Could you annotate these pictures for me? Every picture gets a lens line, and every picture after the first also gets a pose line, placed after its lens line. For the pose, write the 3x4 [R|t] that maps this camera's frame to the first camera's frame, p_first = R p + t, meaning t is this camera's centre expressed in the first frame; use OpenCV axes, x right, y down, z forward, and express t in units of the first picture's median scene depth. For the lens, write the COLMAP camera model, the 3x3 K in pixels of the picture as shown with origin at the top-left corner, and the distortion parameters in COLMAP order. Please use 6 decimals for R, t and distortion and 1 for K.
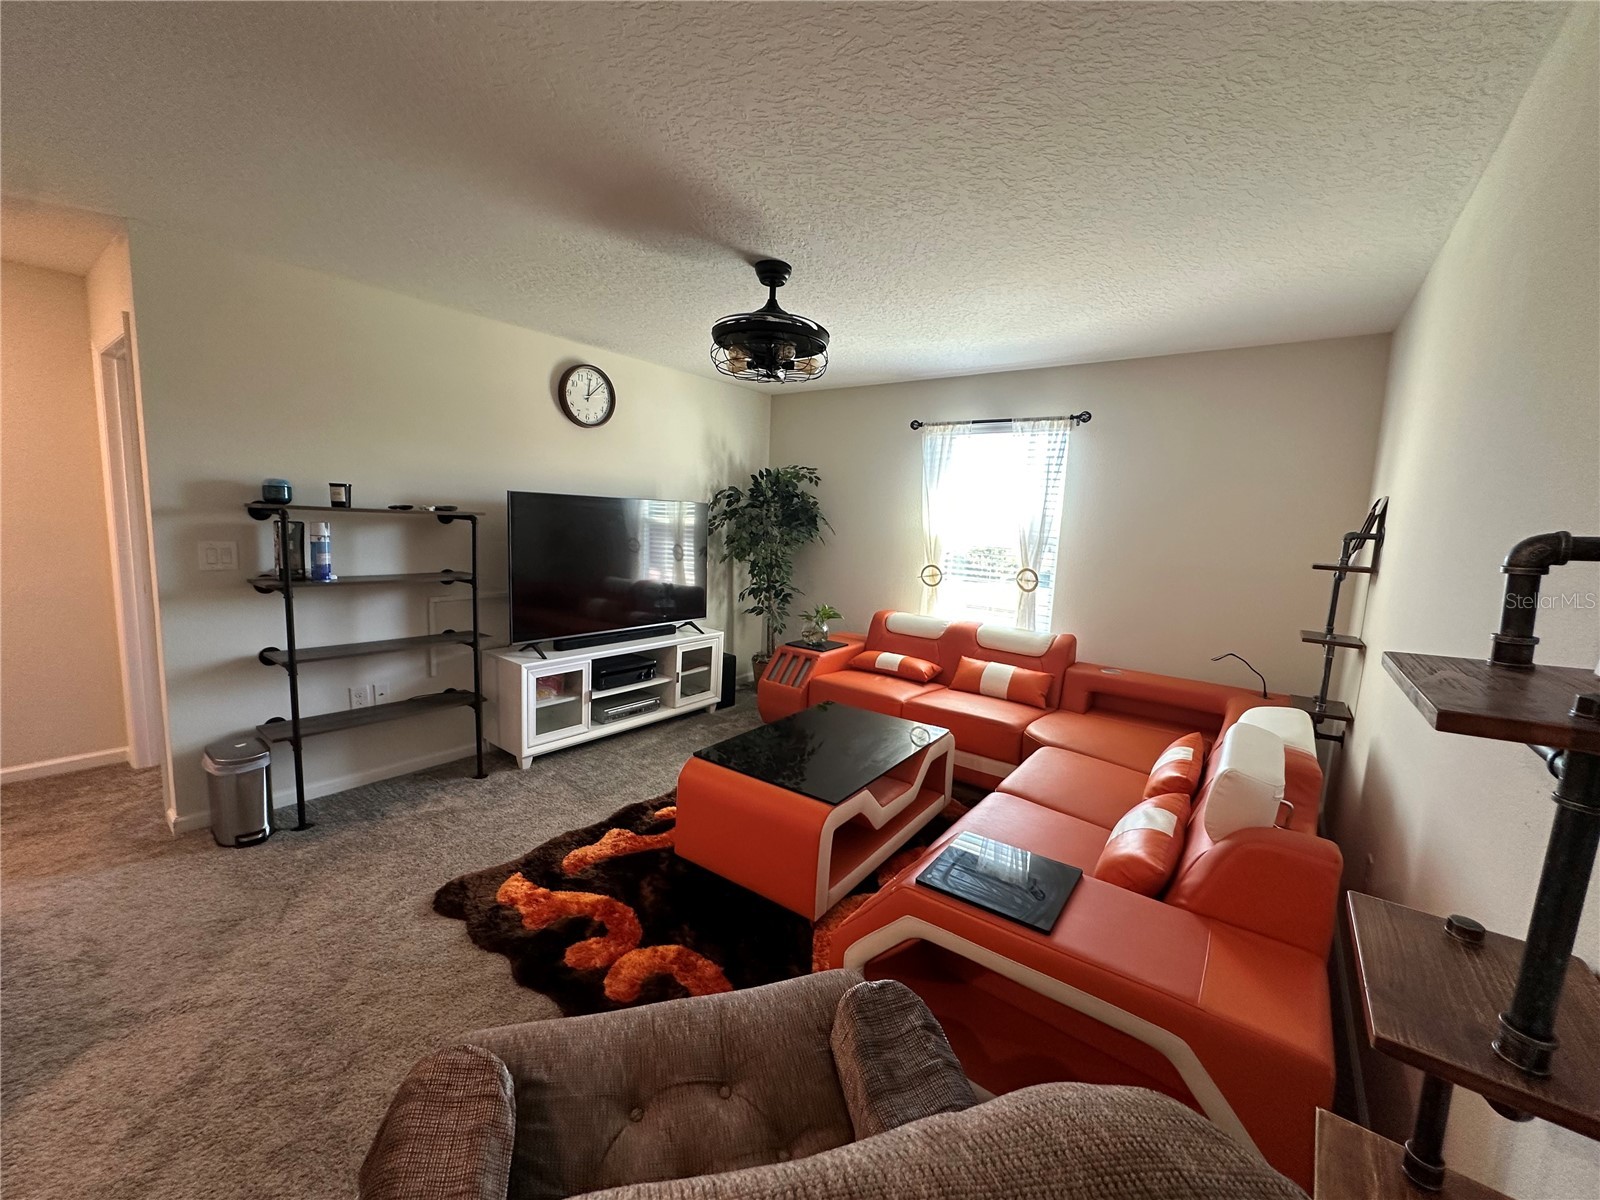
lens RADIAL K [[634.7, 0, 800.0], [0, 634.7, 600.0], [0, 0, 1]] dist [-0.004740, 0.000019]
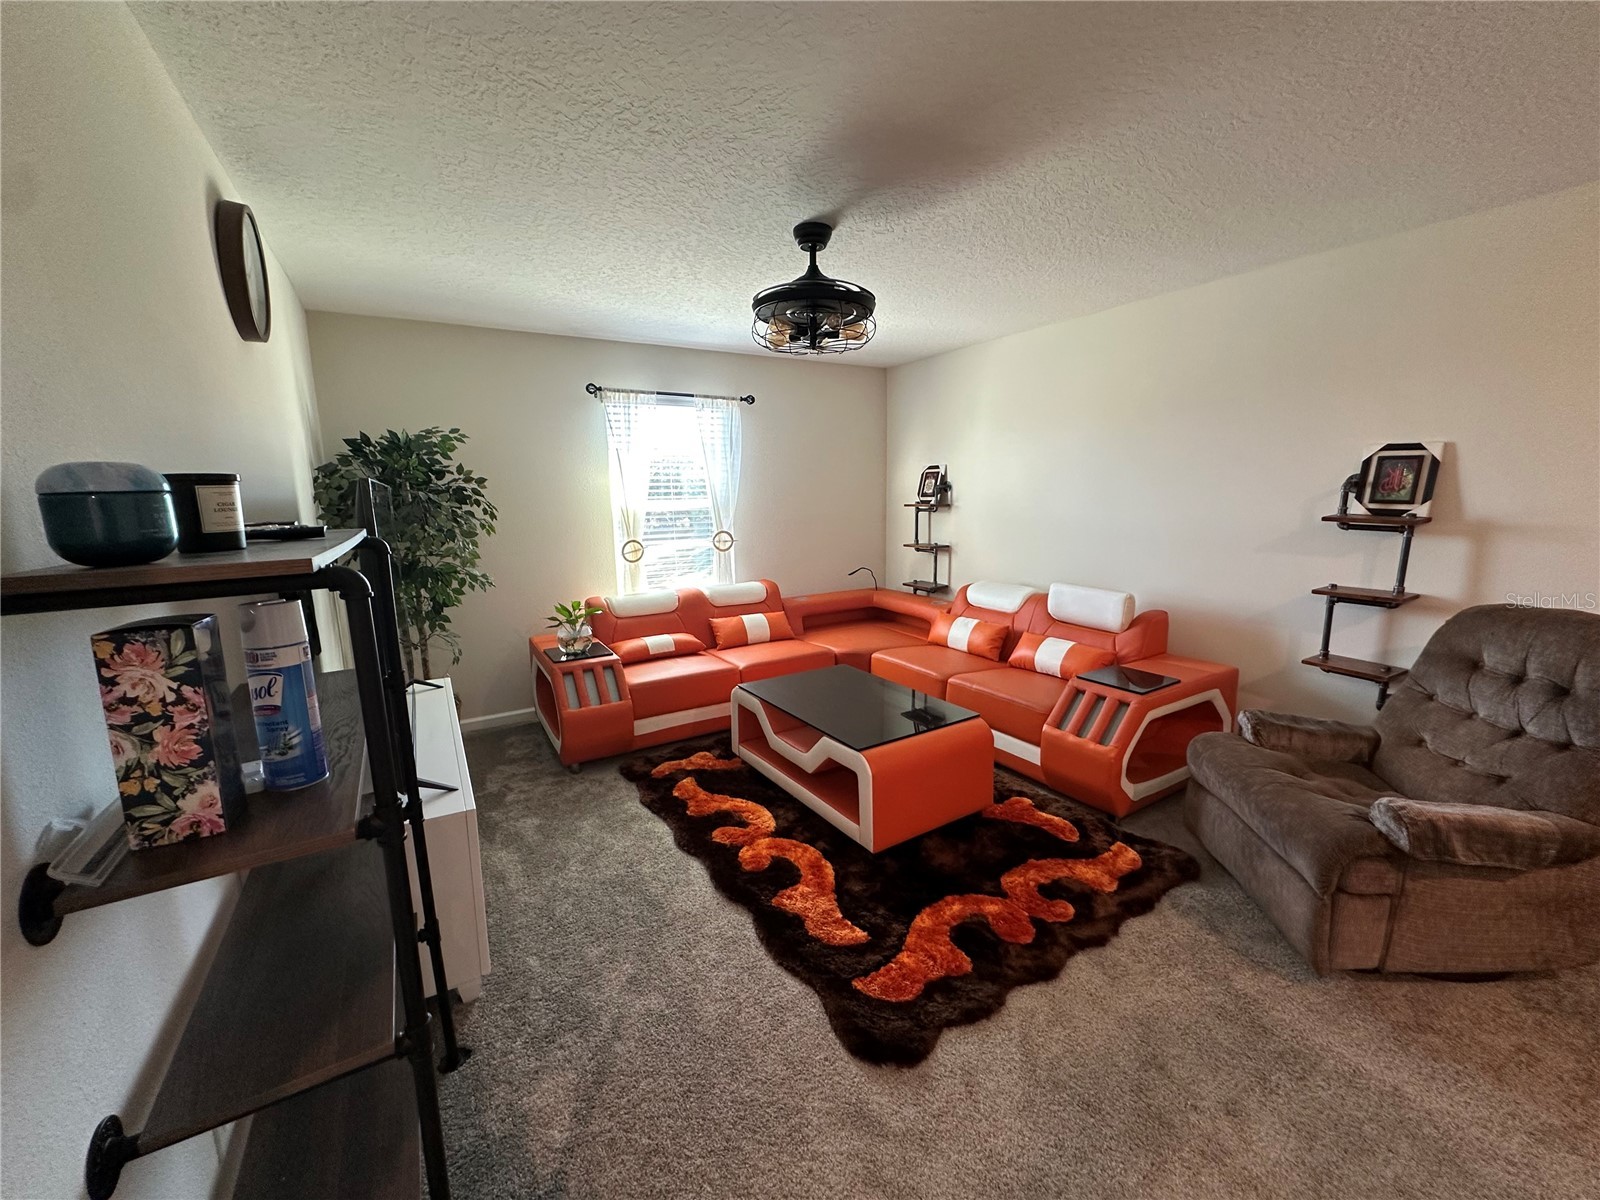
lens RADIAL K [[634.7, 0, 800.0], [0, 634.7, 600.0], [0, 0, 1]] dist [-0.004740, 0.000019]
pose [[0.372052, -0.208294, 0.904539, -0.686074], [0.154063, 0.974837, 0.161114, -0.097120], [-0.915337, 0.079413, 0.394781, 0.466272]]
